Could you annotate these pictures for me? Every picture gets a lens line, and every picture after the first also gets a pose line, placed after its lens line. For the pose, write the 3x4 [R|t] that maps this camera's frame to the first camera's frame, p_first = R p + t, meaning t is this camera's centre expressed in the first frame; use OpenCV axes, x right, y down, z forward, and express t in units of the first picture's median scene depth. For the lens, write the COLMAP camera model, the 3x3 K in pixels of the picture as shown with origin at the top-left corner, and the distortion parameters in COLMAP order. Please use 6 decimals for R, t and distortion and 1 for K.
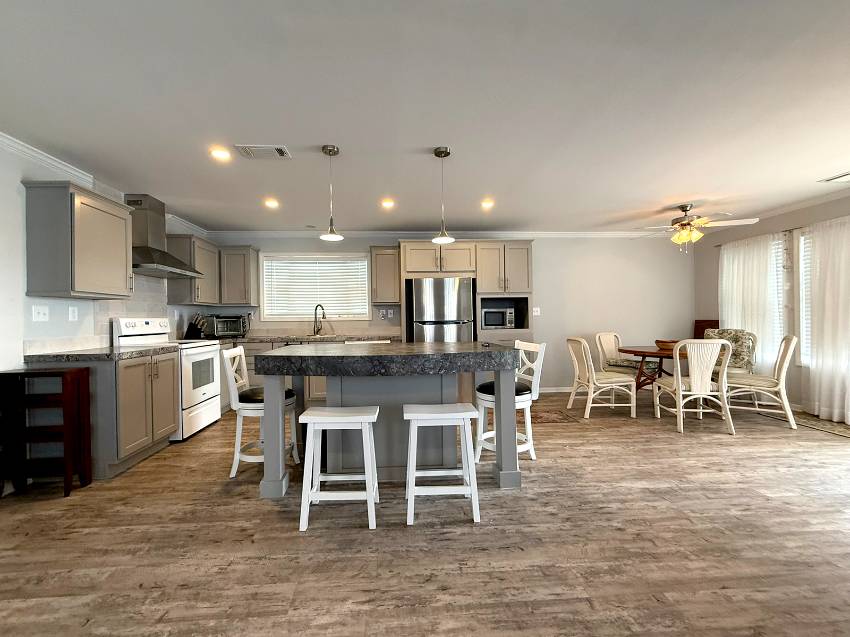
lens RADIAL K [[367.3, 0, 411.3], [0, 367.3, 327.7], [0, 0, 1]] dist [-0.002044, 0.000037]
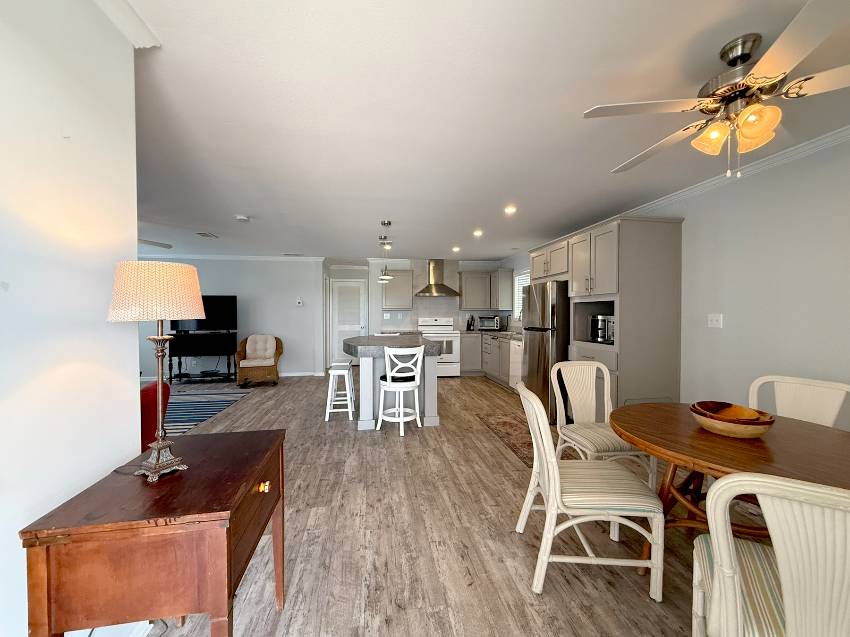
lens RADIAL K [[348.5, 0, 422.4], [0, 348.5, 312.7], [0, 0, 1]] dist [-0.003030, 0.000260]
pose [[0.092407, 0.014010, -0.995623, 1.329768], [-0.023479, 0.999654, 0.011887, -0.082661], [0.995444, 0.022278, 0.092704, 0.803536]]
